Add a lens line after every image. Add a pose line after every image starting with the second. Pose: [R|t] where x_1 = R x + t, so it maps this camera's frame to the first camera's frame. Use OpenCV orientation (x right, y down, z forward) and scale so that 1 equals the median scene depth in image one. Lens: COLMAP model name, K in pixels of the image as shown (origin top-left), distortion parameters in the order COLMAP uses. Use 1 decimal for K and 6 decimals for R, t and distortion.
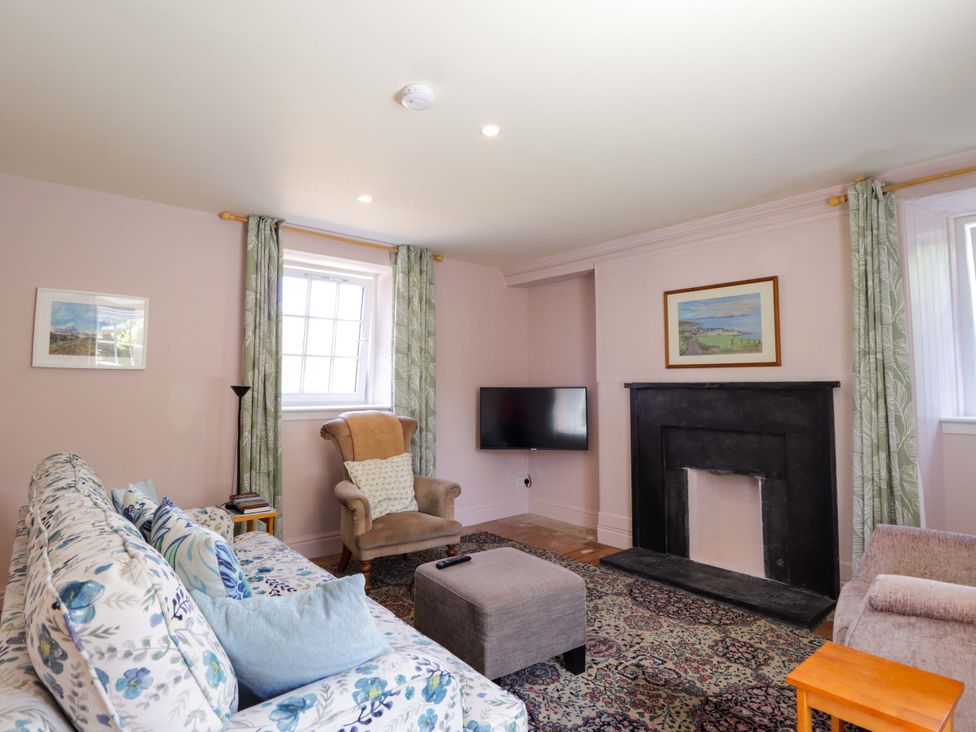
lens RADIAL K [[511.1, 0, 493.6], [0, 511.1, 364.9], [0, 0, 1]] dist [-0.000101, -0.014102]
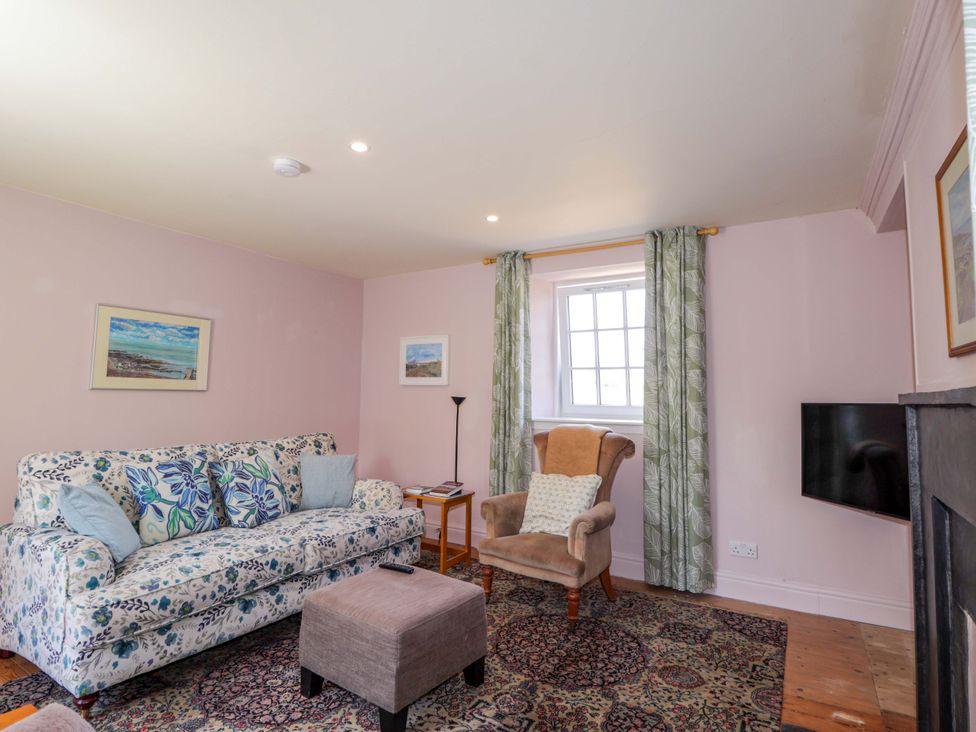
lens RADIAL K [[527.0, 0, 488.0], [0, 527.0, 366.0], [0, 0, 1]] dist [0.000010, -0.015772]
pose [[0.333334, -0.054837, -0.941213, 0.650489], [0.028124, 0.998441, -0.048211, 0.025512], [0.942389, -0.010401, 0.334357, 0.539901]]
